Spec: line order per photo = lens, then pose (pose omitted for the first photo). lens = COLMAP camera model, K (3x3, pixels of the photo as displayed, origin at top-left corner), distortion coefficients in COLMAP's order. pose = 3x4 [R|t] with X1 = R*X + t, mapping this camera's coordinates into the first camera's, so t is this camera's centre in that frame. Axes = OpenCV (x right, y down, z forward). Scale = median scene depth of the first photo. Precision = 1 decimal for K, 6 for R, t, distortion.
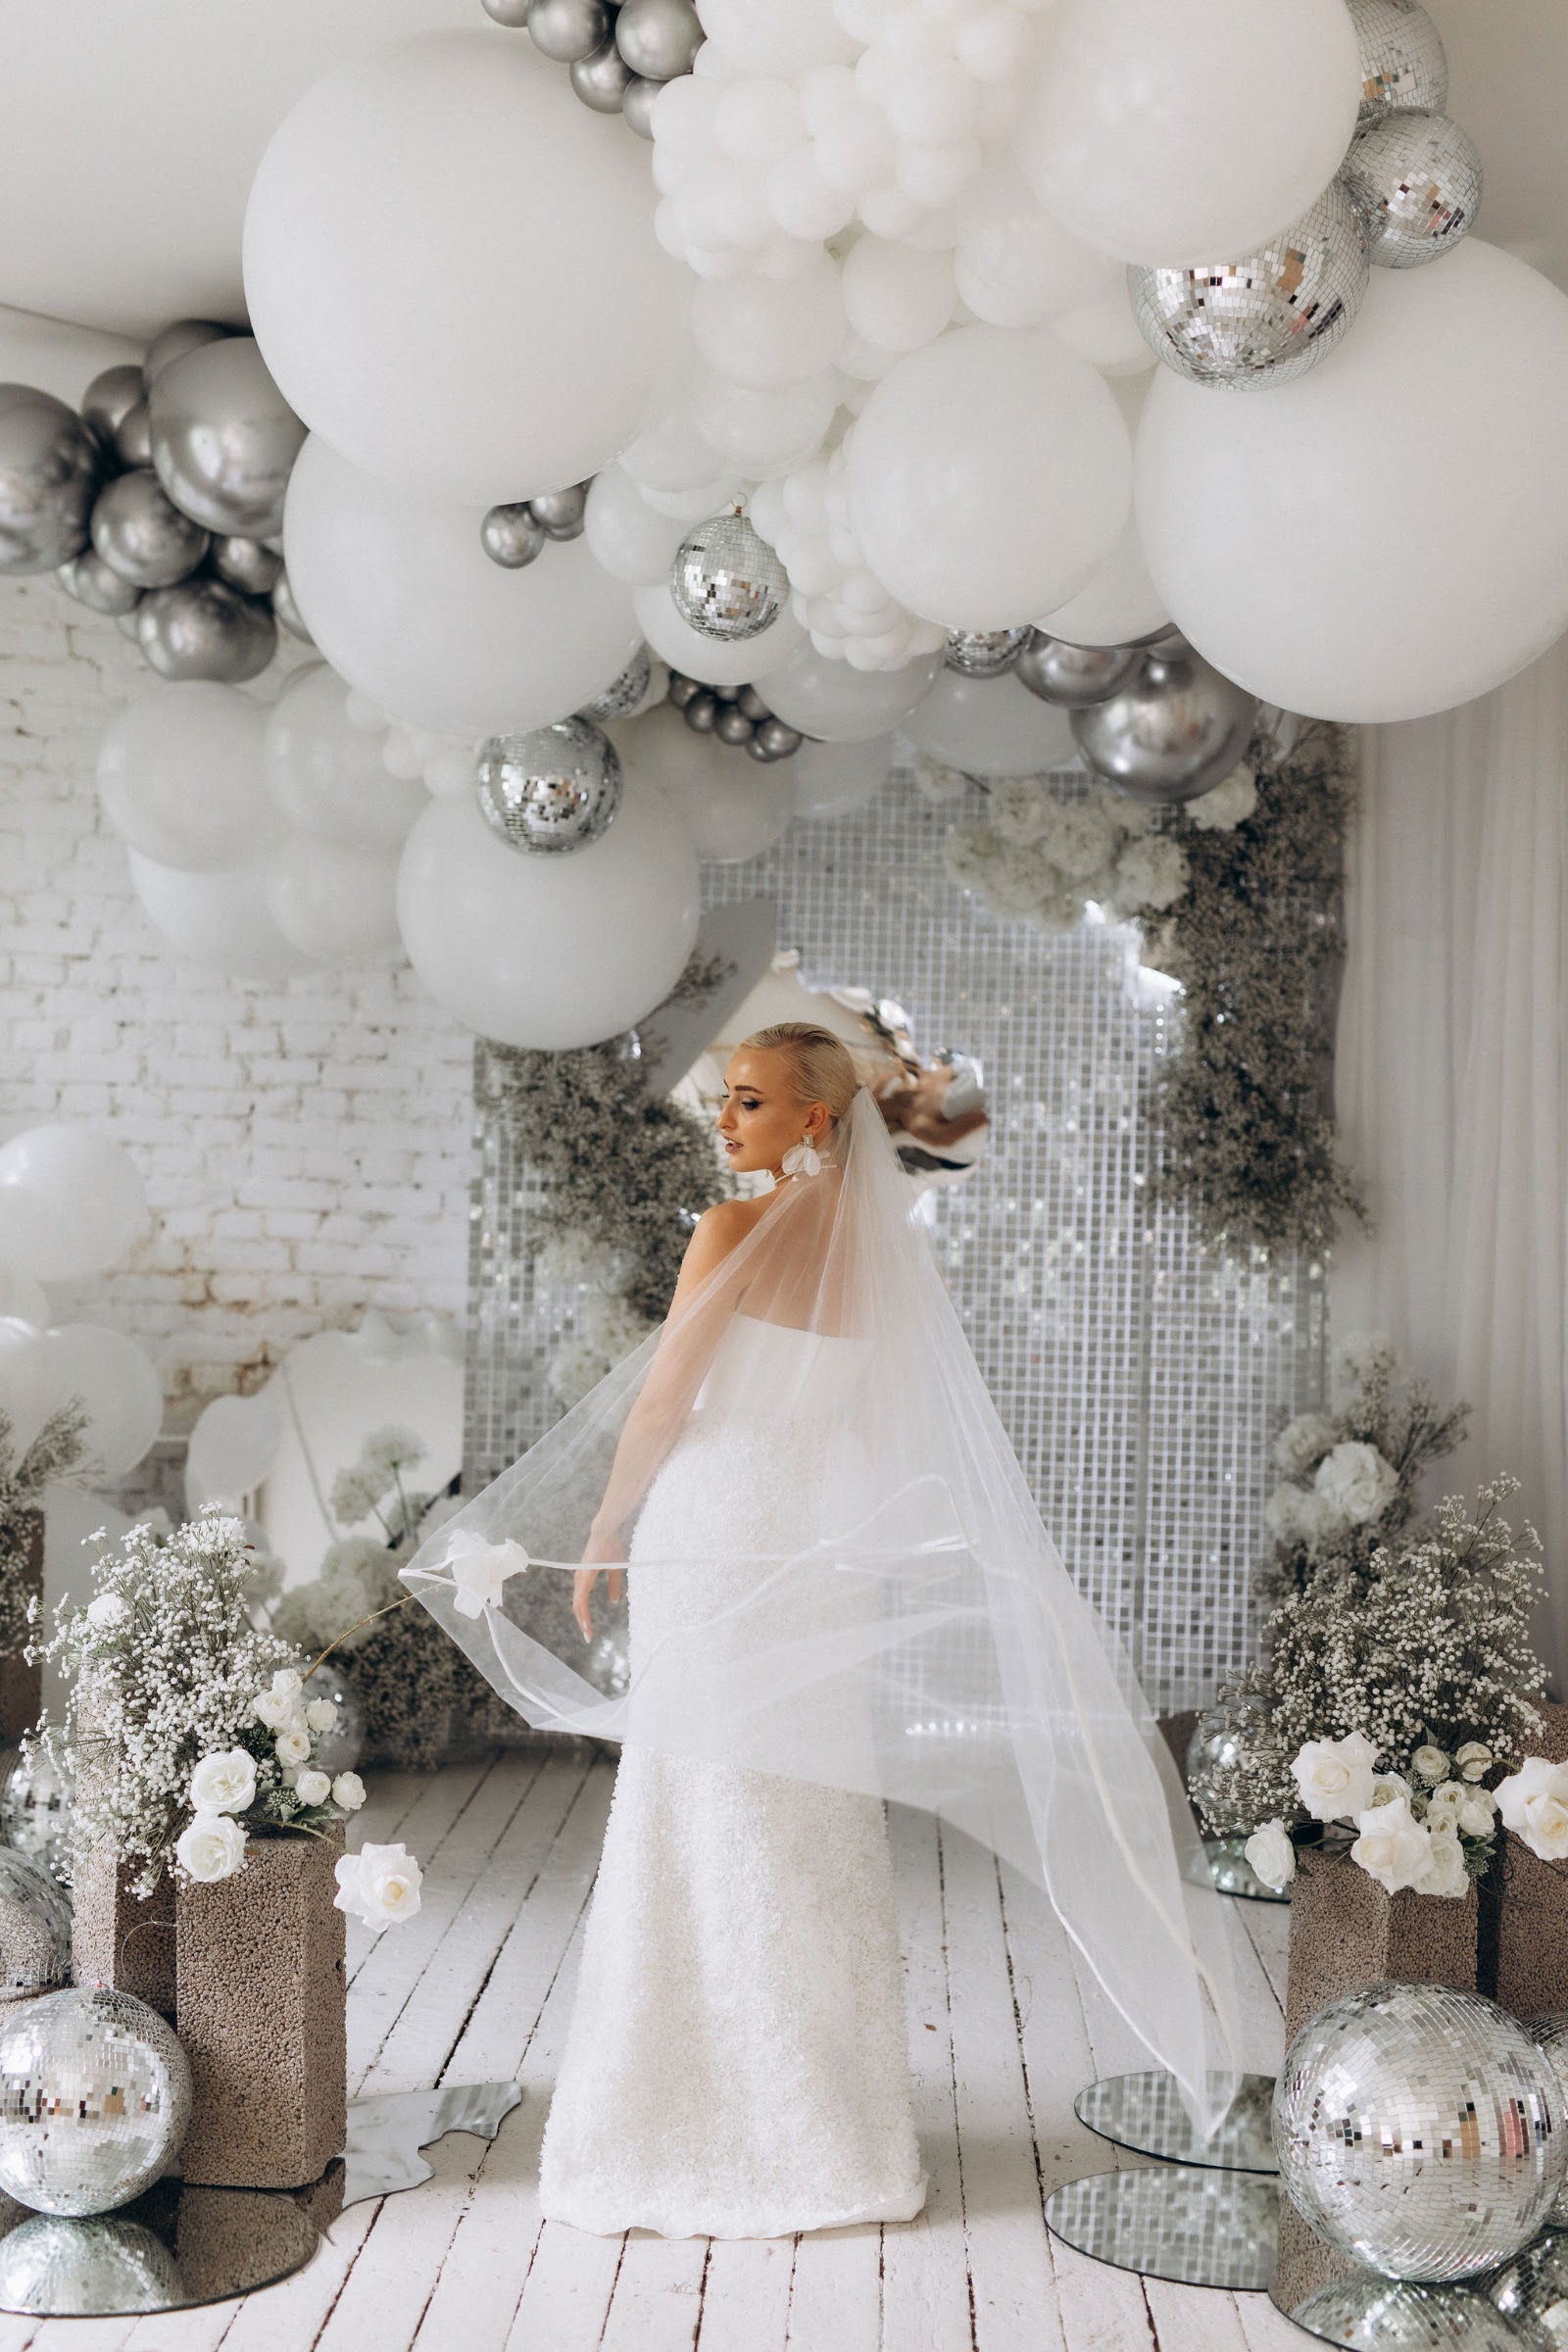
lens RADIAL K [[3147.7, 0, 784.0], [0, 3147.7, 1176.0], [0, 0, 1]] dist [0.586527, 0.017204]
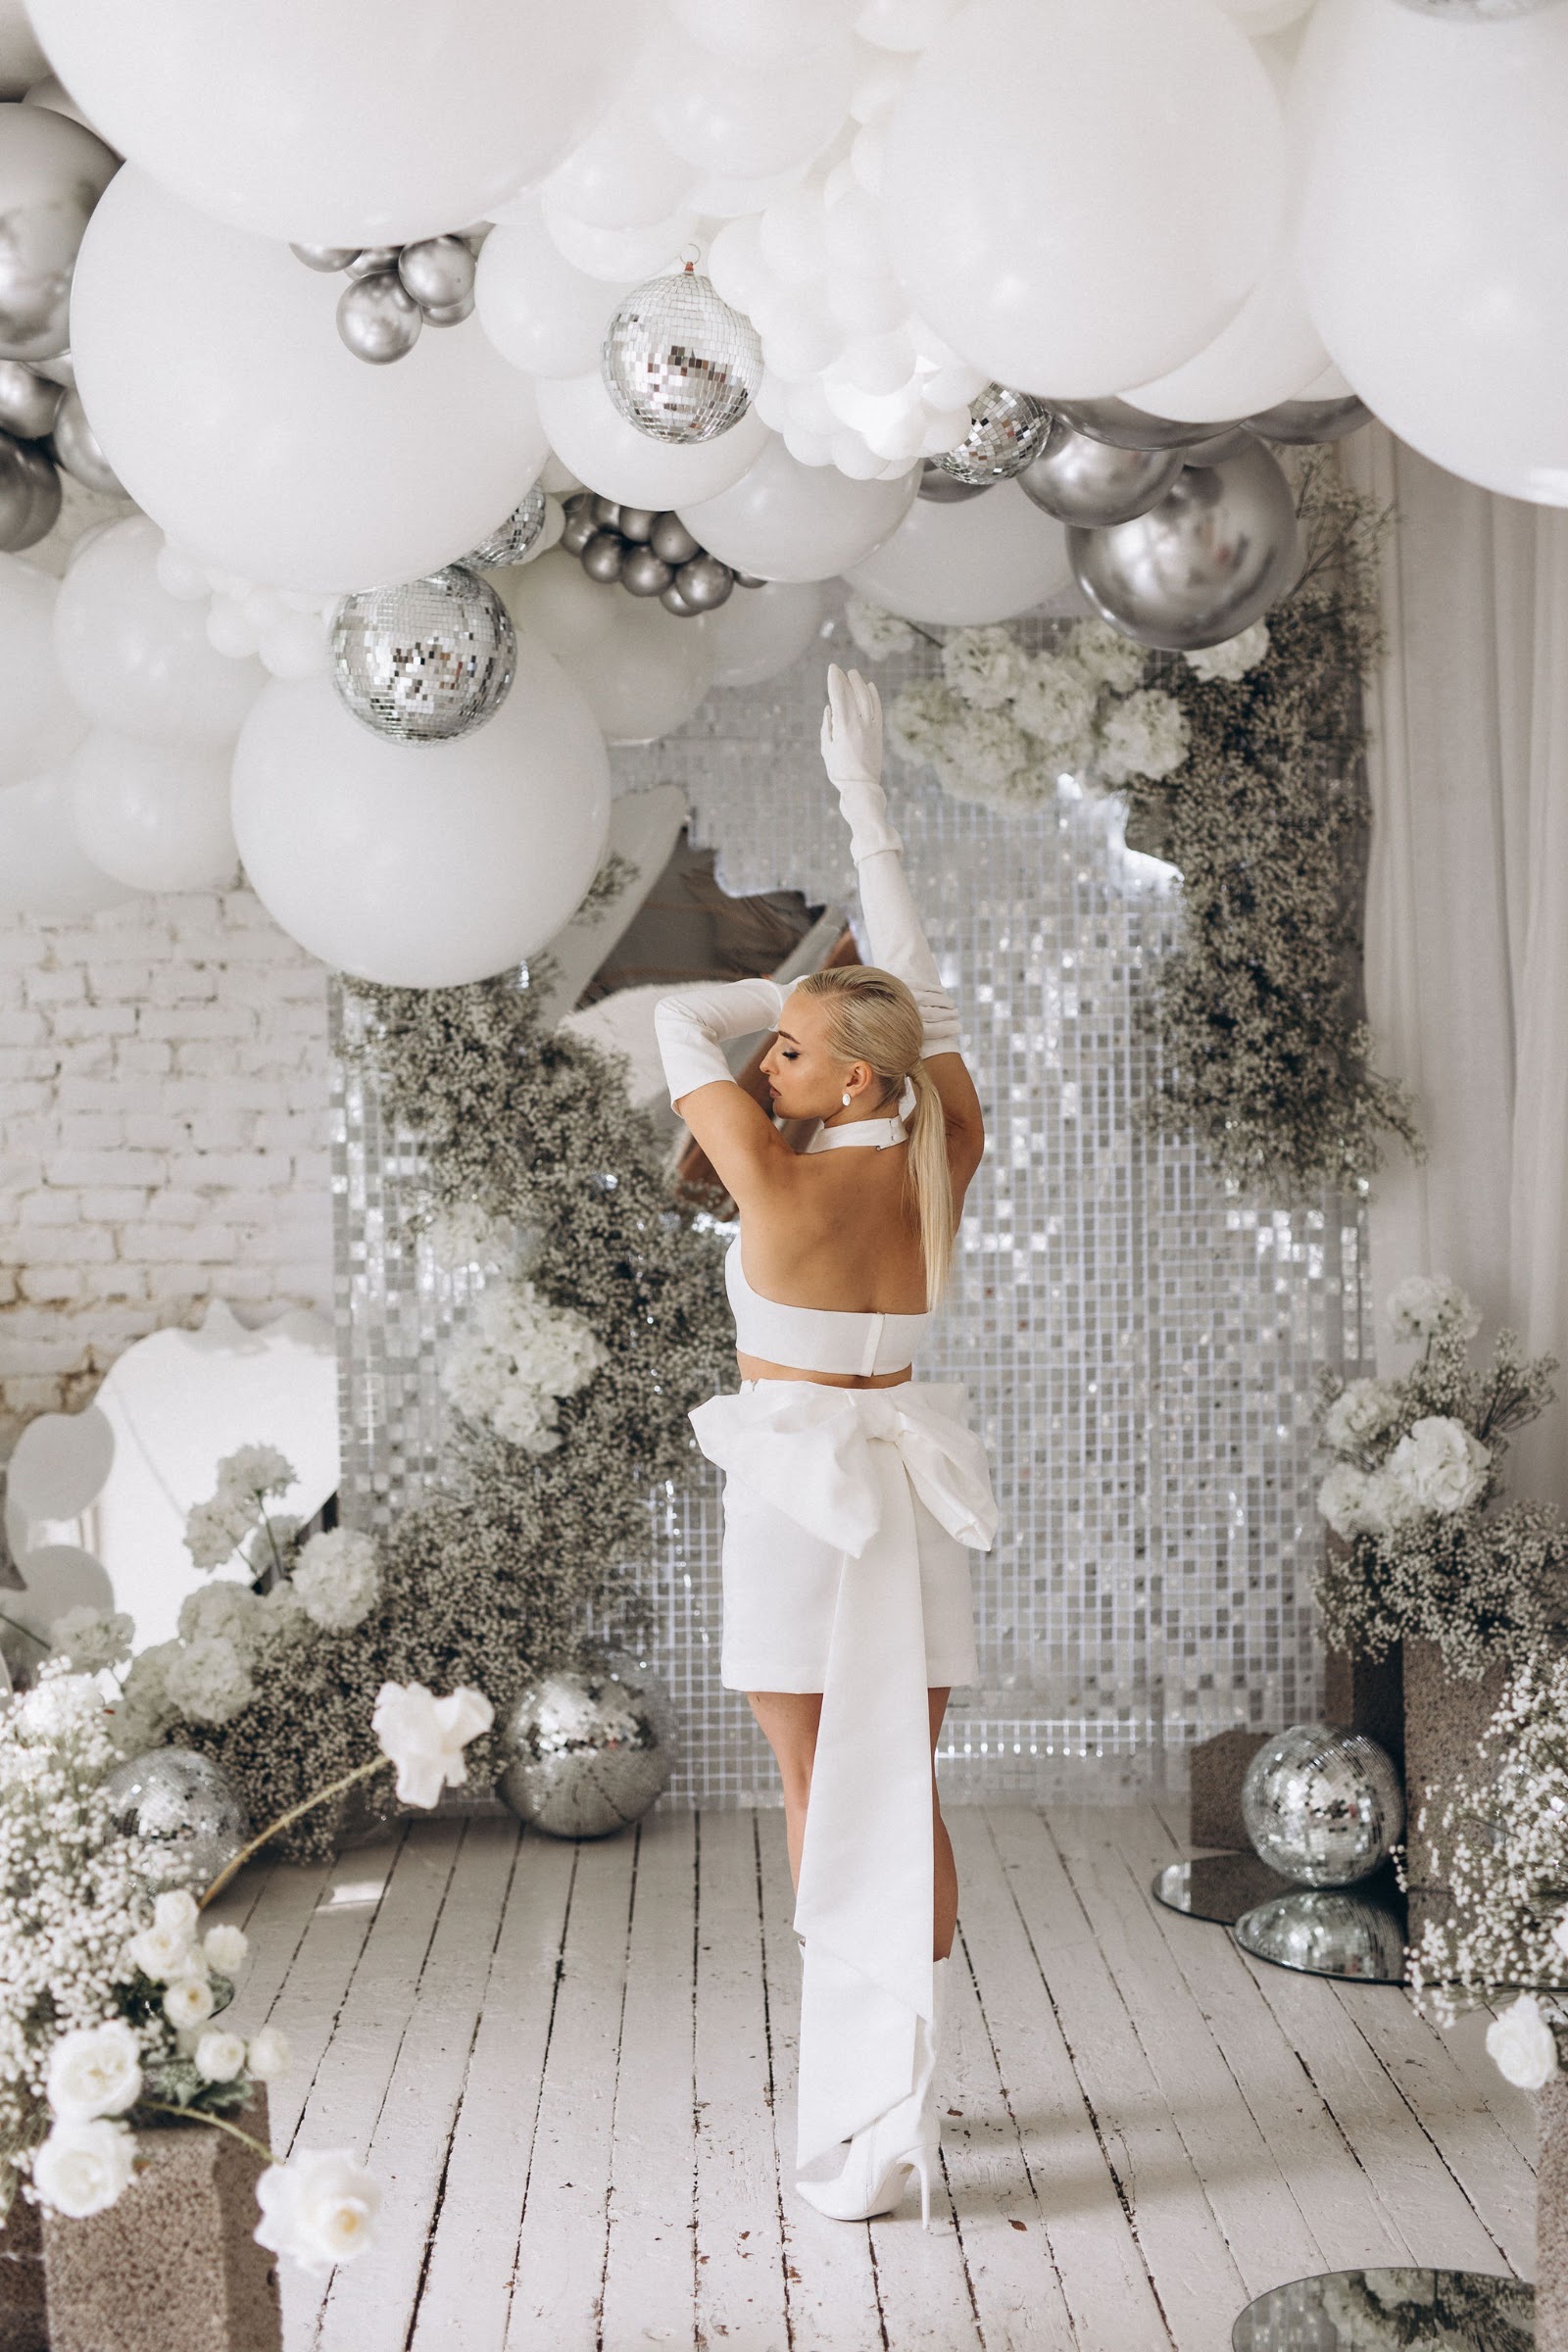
lens RADIAL K [[3215.0, 0, 784.0], [0, 3215.0, 1176.0], [0, 0, 1]] dist [0.235994, -0.045496]
pose [[0.997065, -0.051141, 0.056970, -0.031068], [0.049115, 0.998129, 0.036413, -0.016160], [-0.058725, -0.033508, 0.997712, 0.162676]]
